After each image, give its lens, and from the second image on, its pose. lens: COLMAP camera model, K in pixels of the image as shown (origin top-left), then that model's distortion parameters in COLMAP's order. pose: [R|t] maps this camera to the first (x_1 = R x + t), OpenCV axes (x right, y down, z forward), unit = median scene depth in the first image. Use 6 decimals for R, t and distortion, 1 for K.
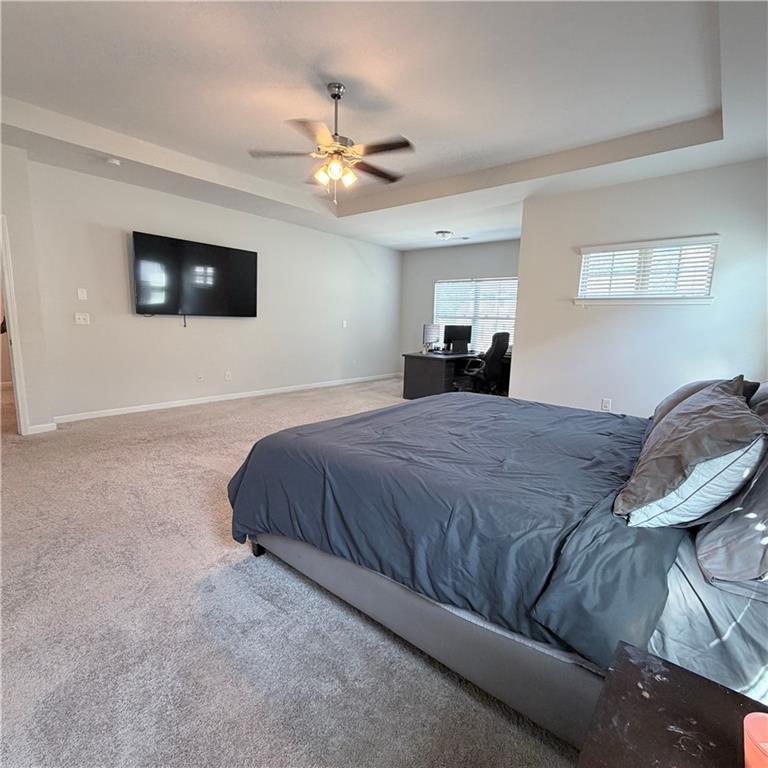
lens RADIAL K [[409.9, 0, 384.0], [0, 409.9, 384.0], [0, 0, 1]] dist [0.000416, -0.000396]
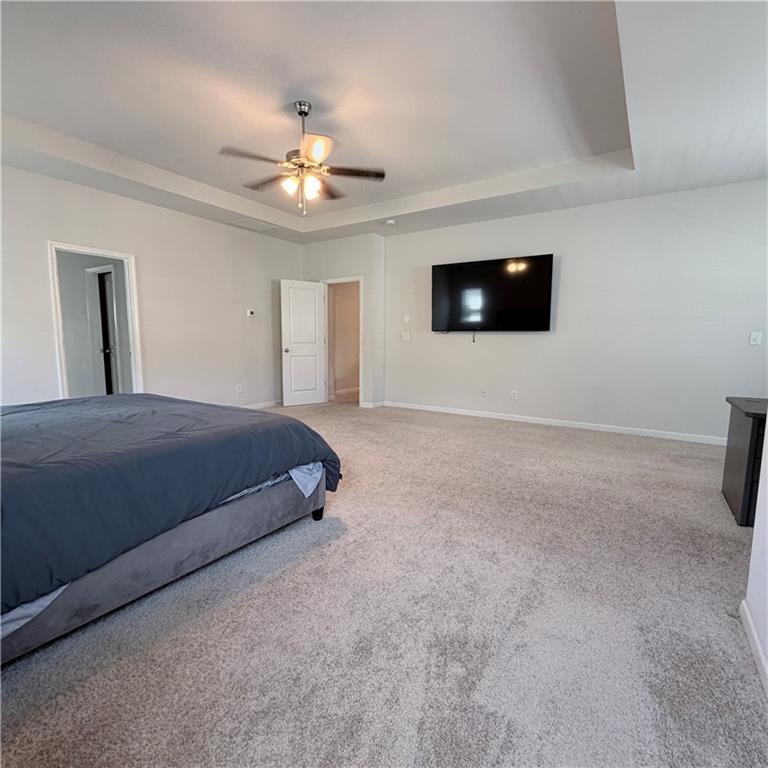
lens RADIAL K [[409.9, 0, 384.0], [0, 409.9, 384.0], [0, 0, 1]] dist [0.000416, -0.000396]
pose [[0.107858, 0.090031, -0.990081, 0.557419], [-0.156831, 0.984962, 0.072481, -0.073522], [0.981718, 0.147458, 0.120356, 0.658511]]
